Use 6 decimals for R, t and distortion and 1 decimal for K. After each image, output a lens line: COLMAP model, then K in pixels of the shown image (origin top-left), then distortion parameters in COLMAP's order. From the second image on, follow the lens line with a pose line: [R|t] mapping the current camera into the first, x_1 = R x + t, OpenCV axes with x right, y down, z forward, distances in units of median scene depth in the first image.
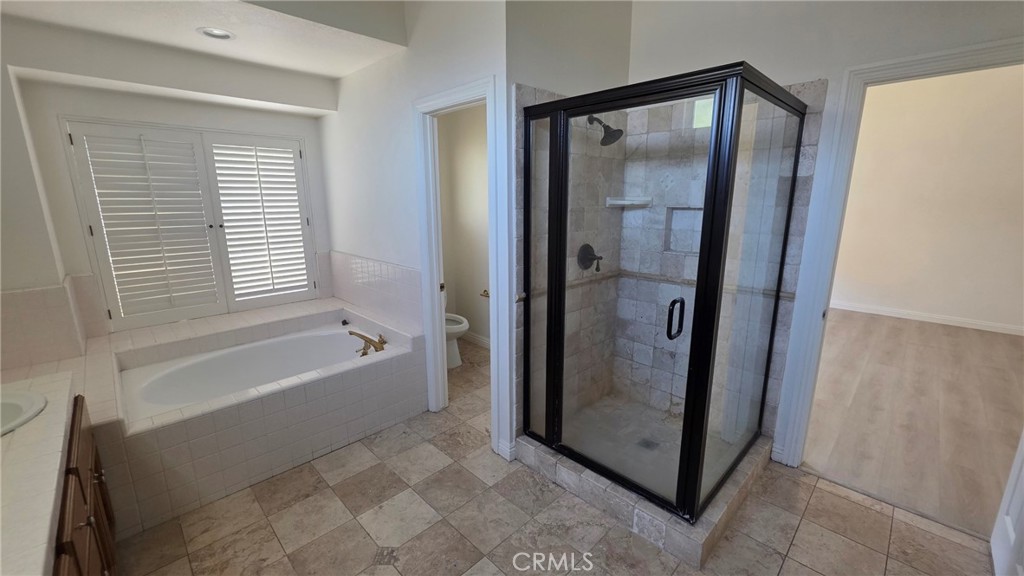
lens RADIAL K [[408.6, 0, 511.5], [0, 408.6, 285.9], [0, 0, 1]] dist [0.012262, 0.000119]
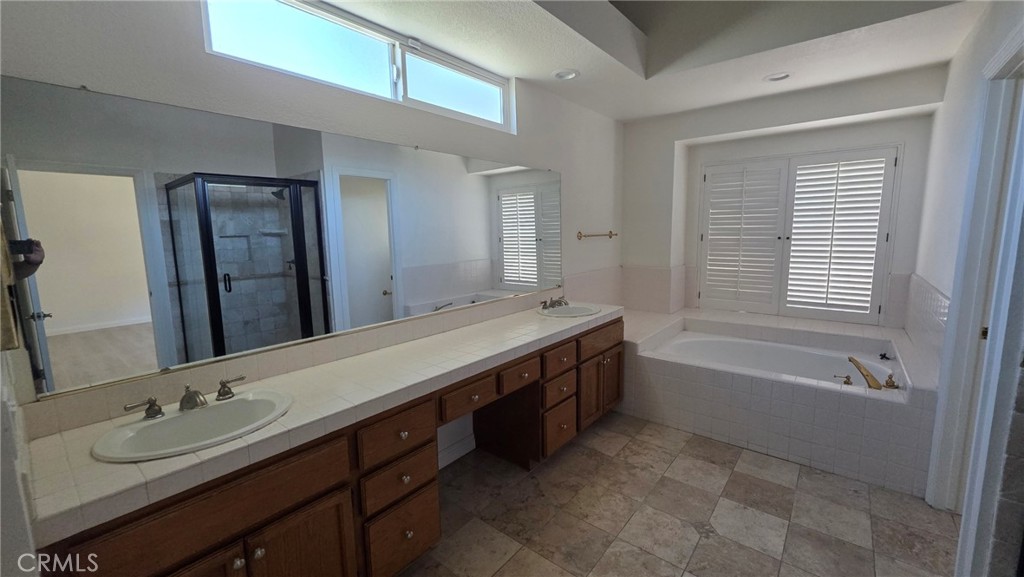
lens RADIAL K [[408.6, 0, 515.9], [0, 408.6, 286.0], [0, 0, 1]] dist [0.012262, 0.000119]
pose [[0.136905, 0.142270, -0.980314, 0.442647], [-0.194740, 0.974186, 0.114184, -0.001138], [0.971254, 0.175274, 0.161077, 0.160922]]
